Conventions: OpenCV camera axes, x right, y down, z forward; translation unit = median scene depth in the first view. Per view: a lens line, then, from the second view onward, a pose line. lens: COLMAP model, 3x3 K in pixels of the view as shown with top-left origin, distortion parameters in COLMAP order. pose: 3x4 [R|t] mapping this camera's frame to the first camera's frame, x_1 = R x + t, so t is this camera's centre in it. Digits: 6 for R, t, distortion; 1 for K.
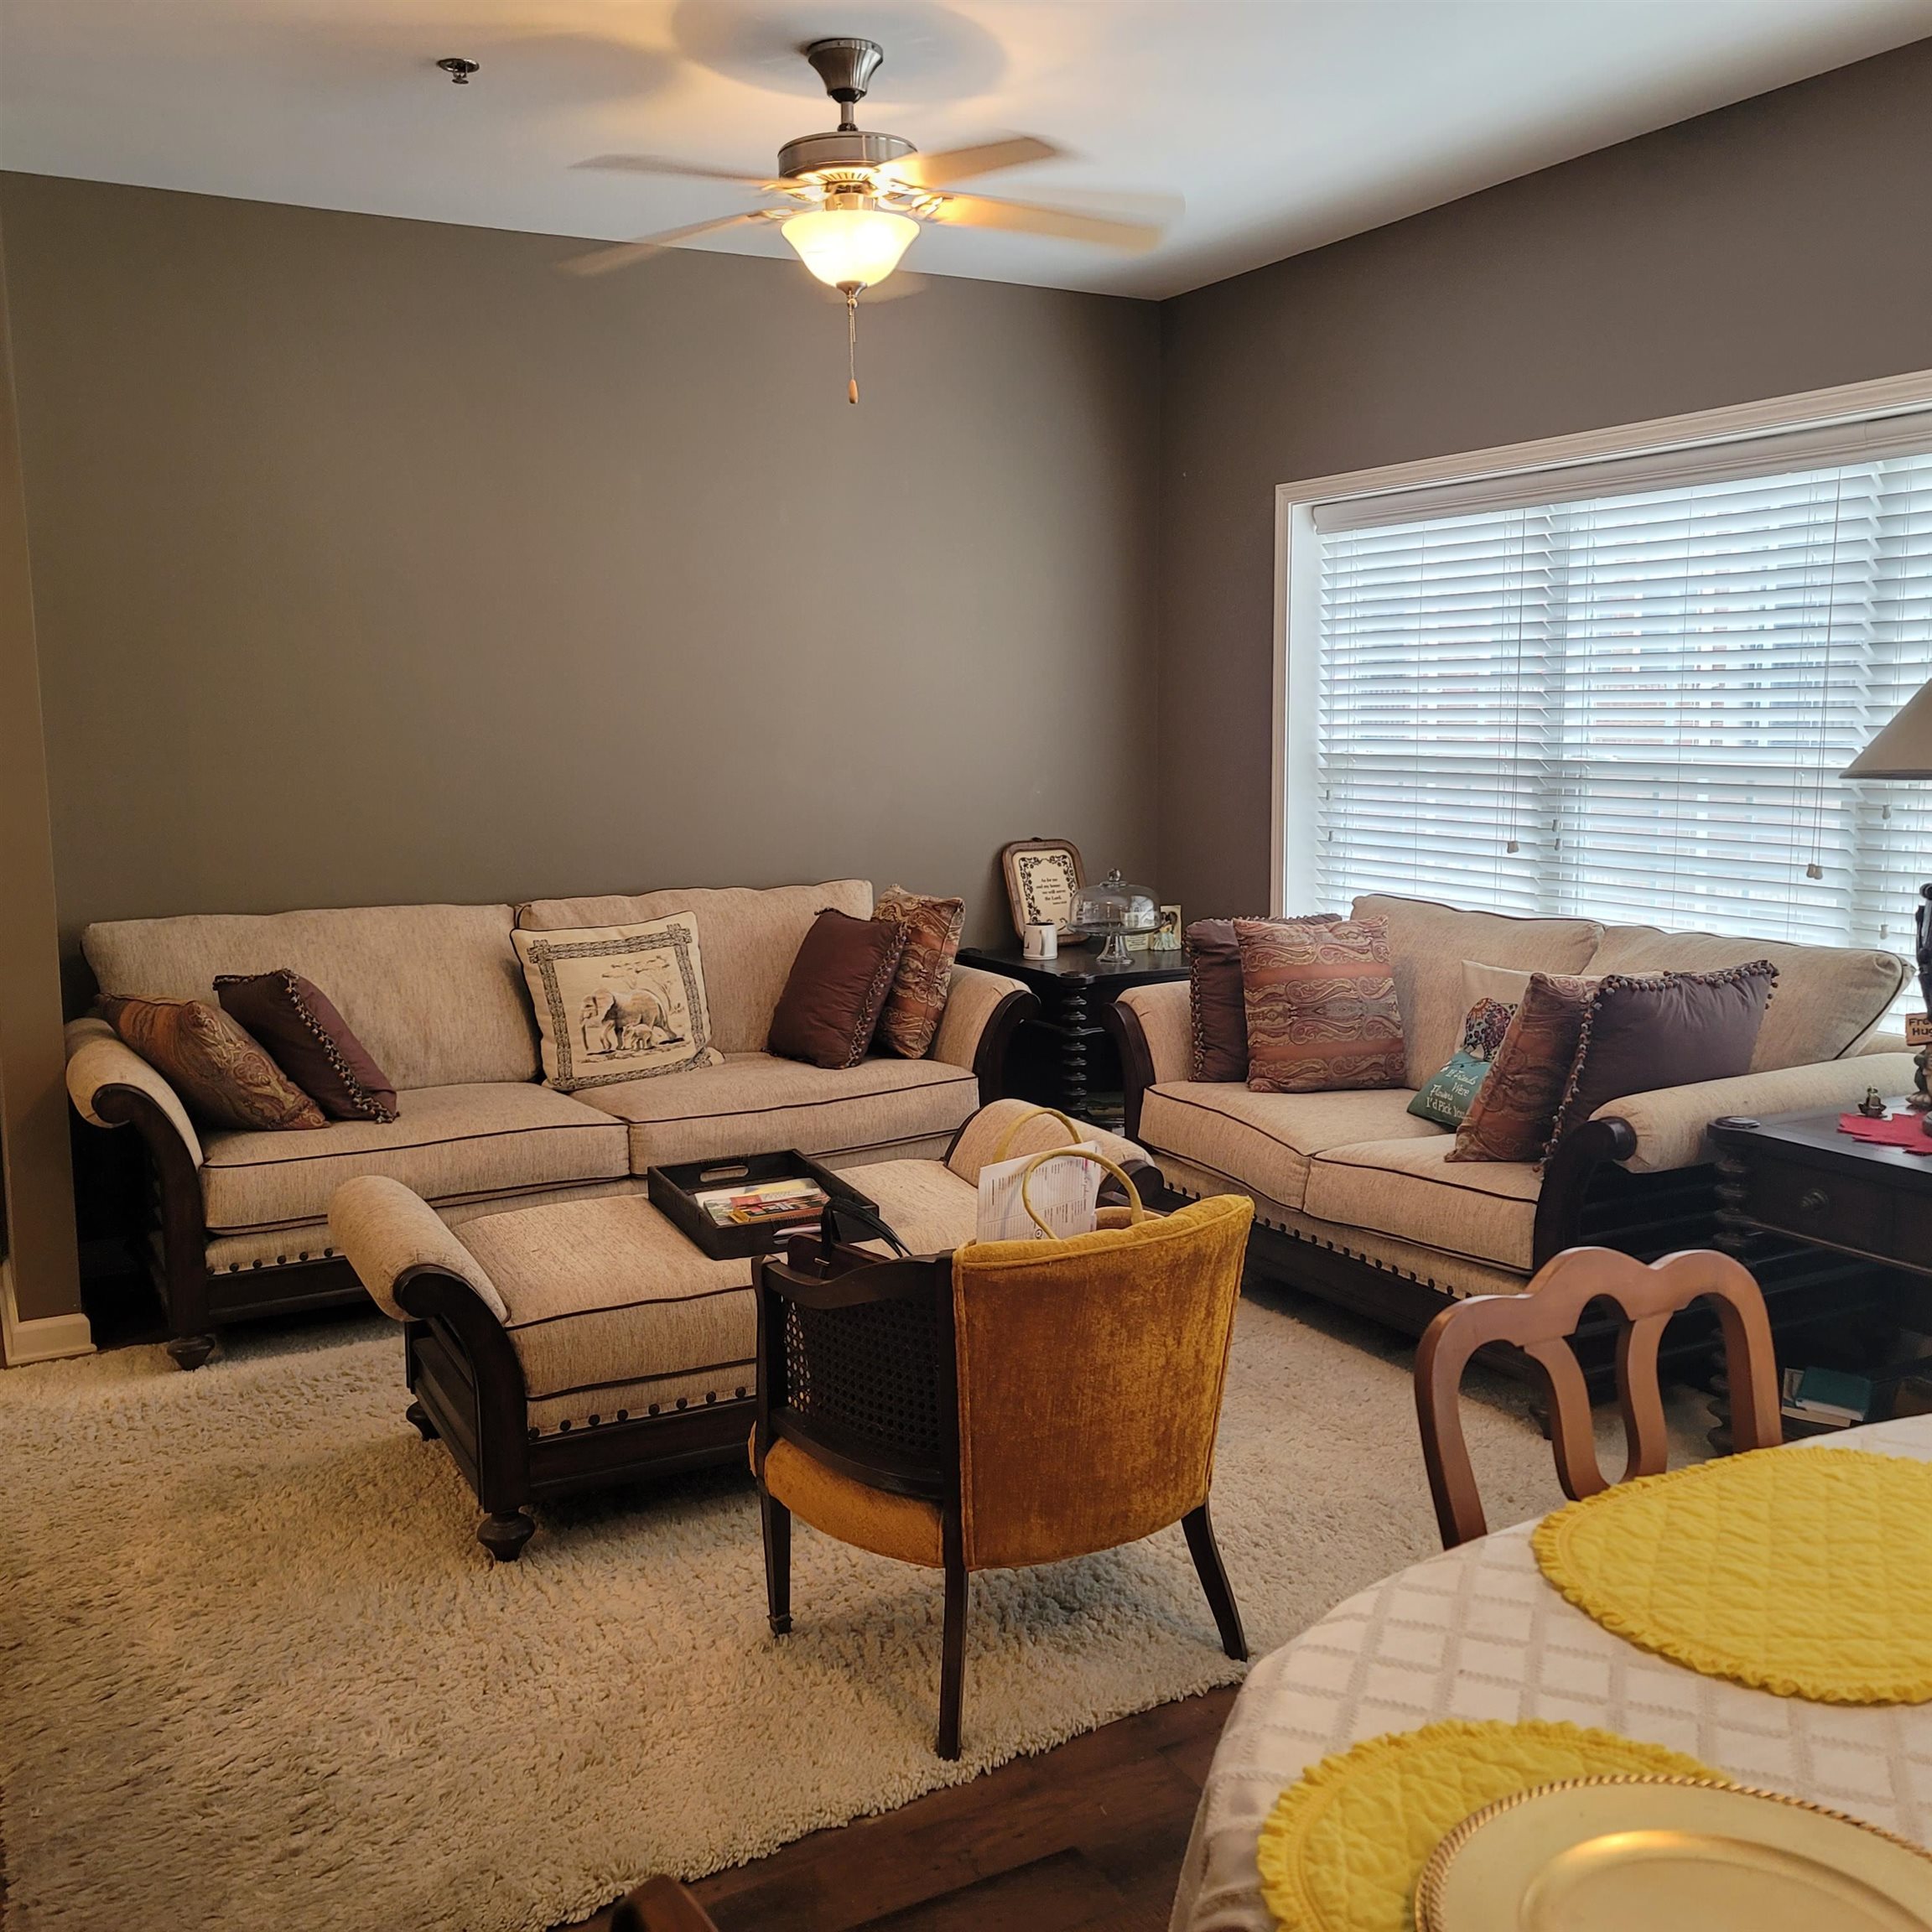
lens RADIAL K [[1866.1, 0, 930.1], [0, 1866.1, 967.2], [0, 0, 1]] dist [0.080558, -0.073275]
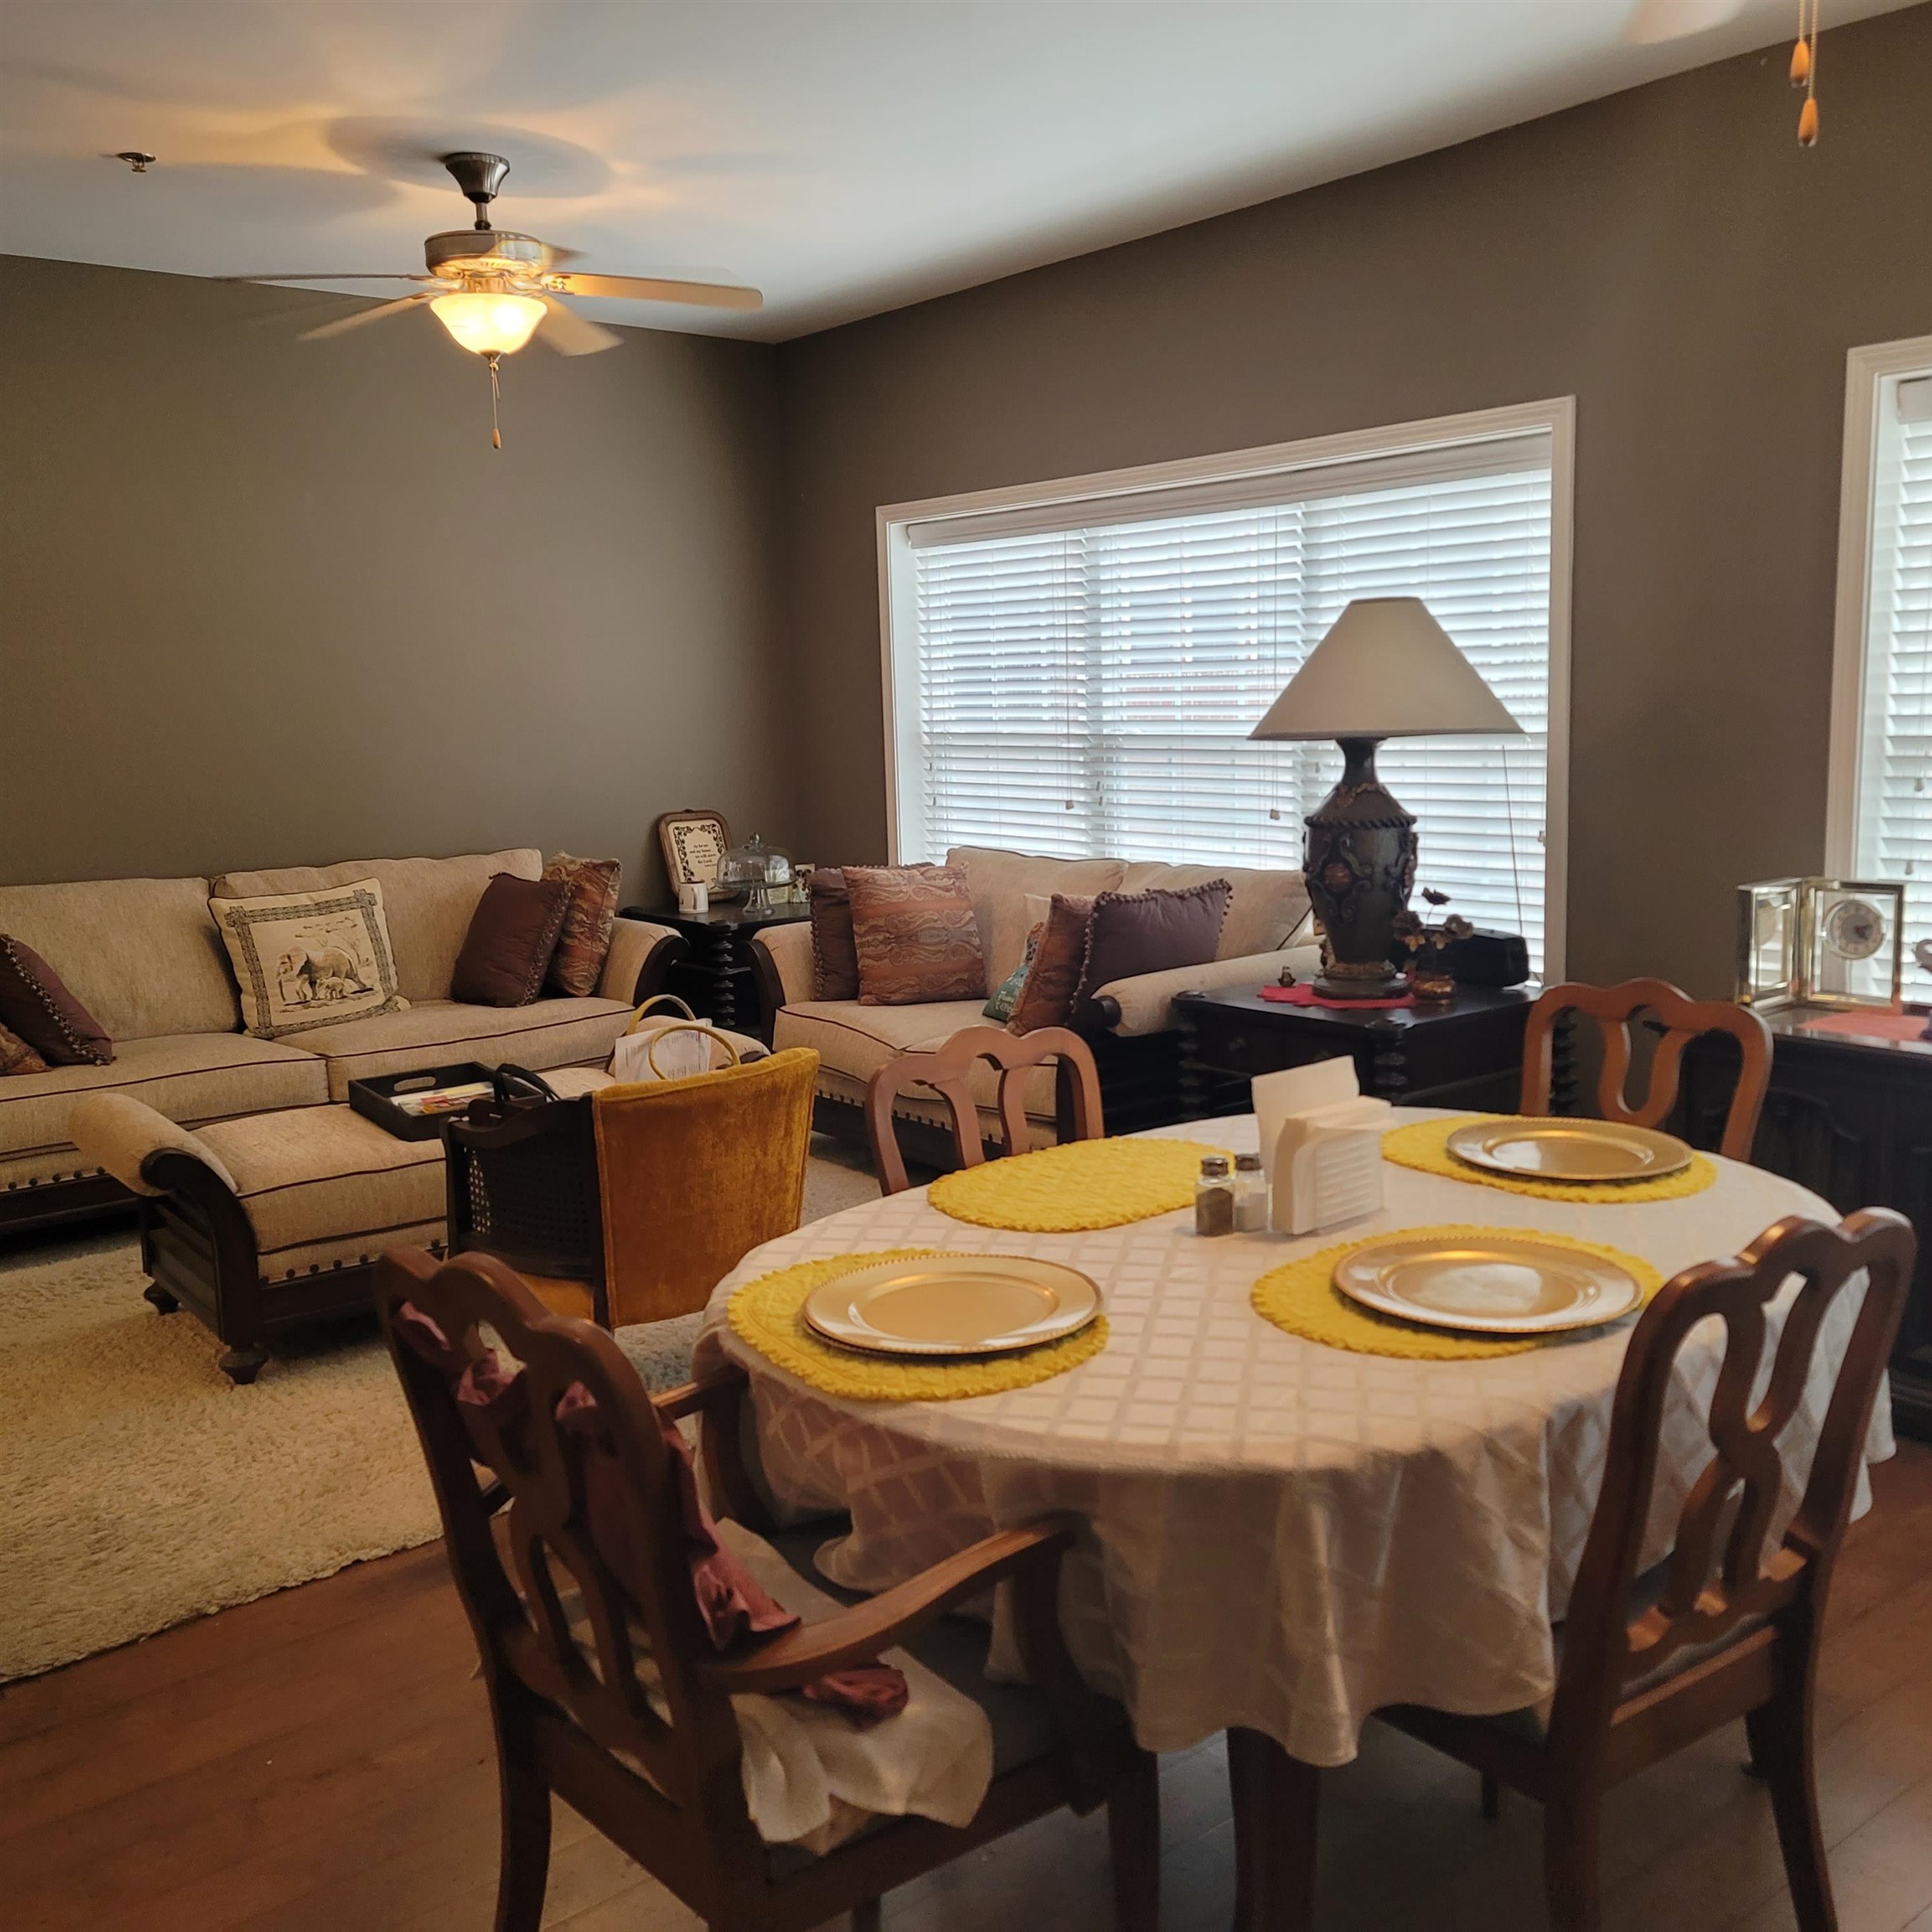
lens RADIAL K [[1893.5, 0, 998.9], [0, 1893.5, 944.1], [0, 0, 1]] dist [0.070701, -0.040022]
pose [[0.980764, -0.039956, 0.191064, 0.025718], [0.041455, 0.999133, -0.003854, 0.036924], [-0.190744, 0.011700, 0.981570, -0.258702]]
